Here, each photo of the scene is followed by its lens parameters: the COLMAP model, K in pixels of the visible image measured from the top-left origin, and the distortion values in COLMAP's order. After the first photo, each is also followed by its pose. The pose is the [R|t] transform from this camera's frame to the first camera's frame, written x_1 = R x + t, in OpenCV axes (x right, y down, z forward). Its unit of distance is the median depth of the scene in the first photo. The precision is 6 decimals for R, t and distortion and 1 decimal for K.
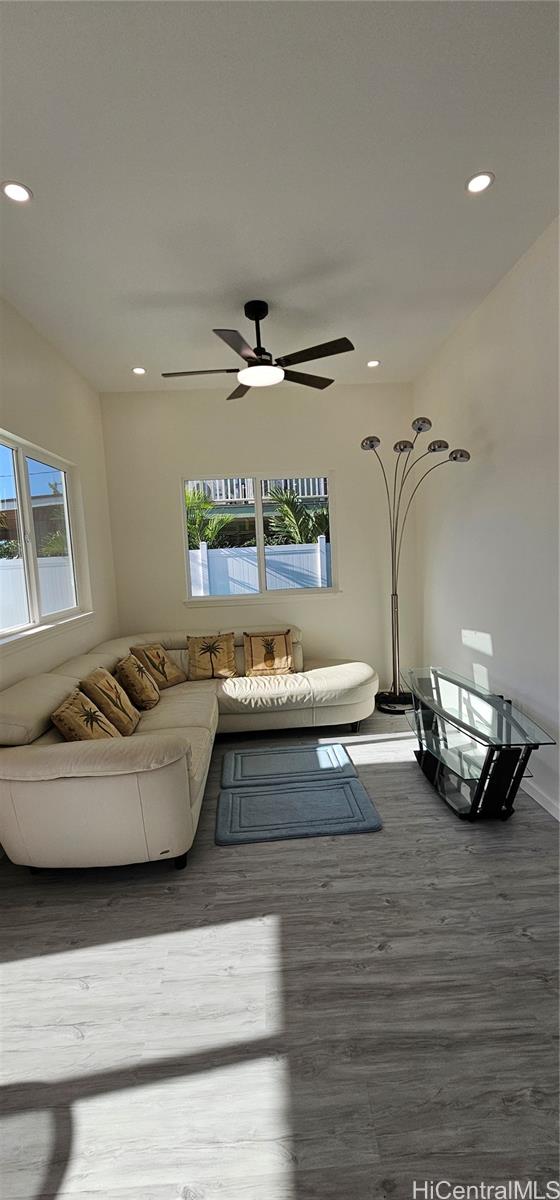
lens RADIAL K [[482.1, 0, 276.5], [0, 482.1, 607.9], [0, 0, 1]] dist [-0.008849, -0.000179]
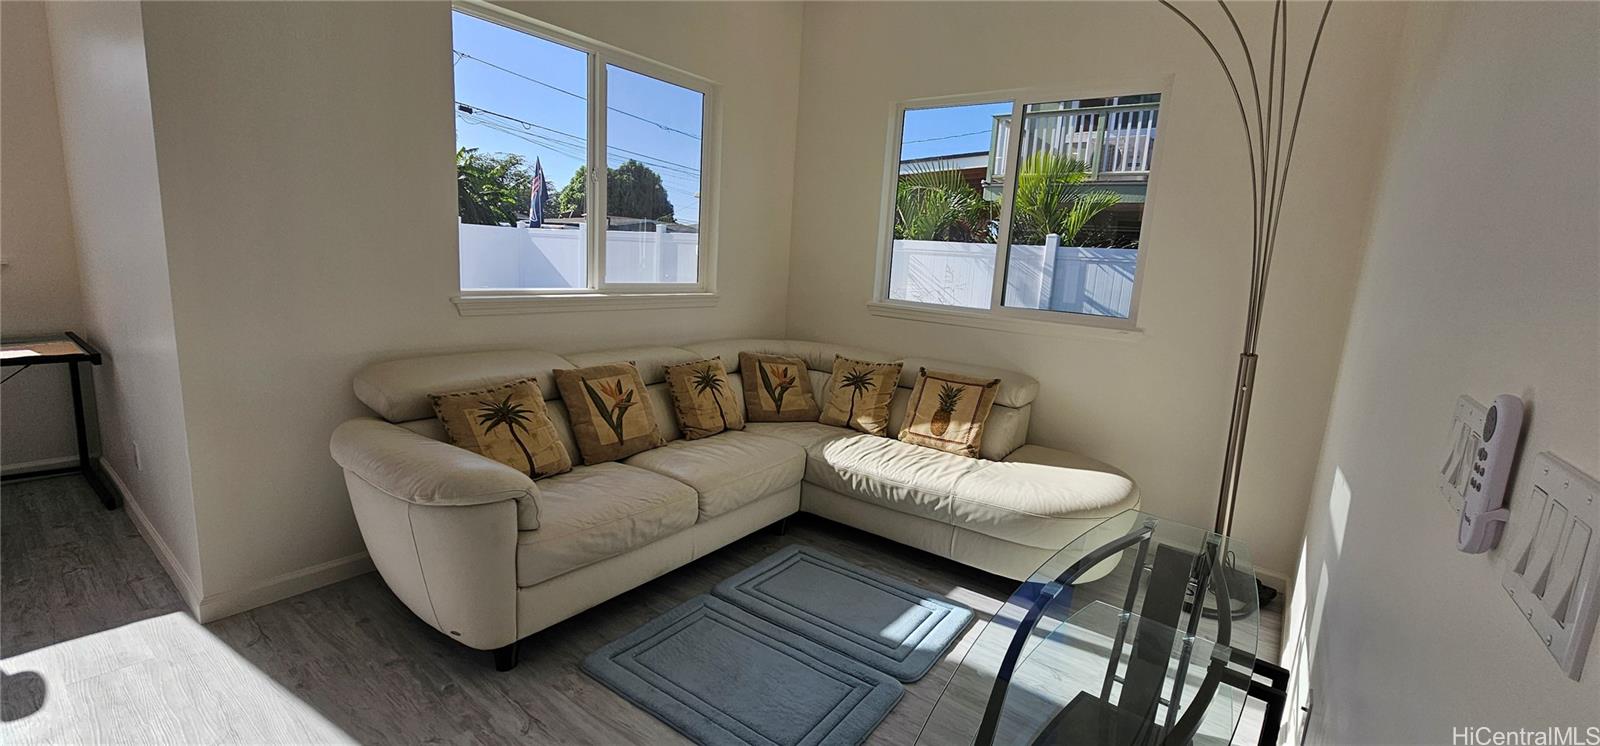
lens RADIAL K [[642.8, 0, 788.5], [0, 642.8, 371.1], [0, 0, 1]] dist [-0.008849, -0.000179]
pose [[0.772264, 0.205437, -0.601169, 0.292489], [-0.165908, 0.978652, 0.121308, -0.013504], [0.613256, 0.006057, 0.789861, 0.297025]]
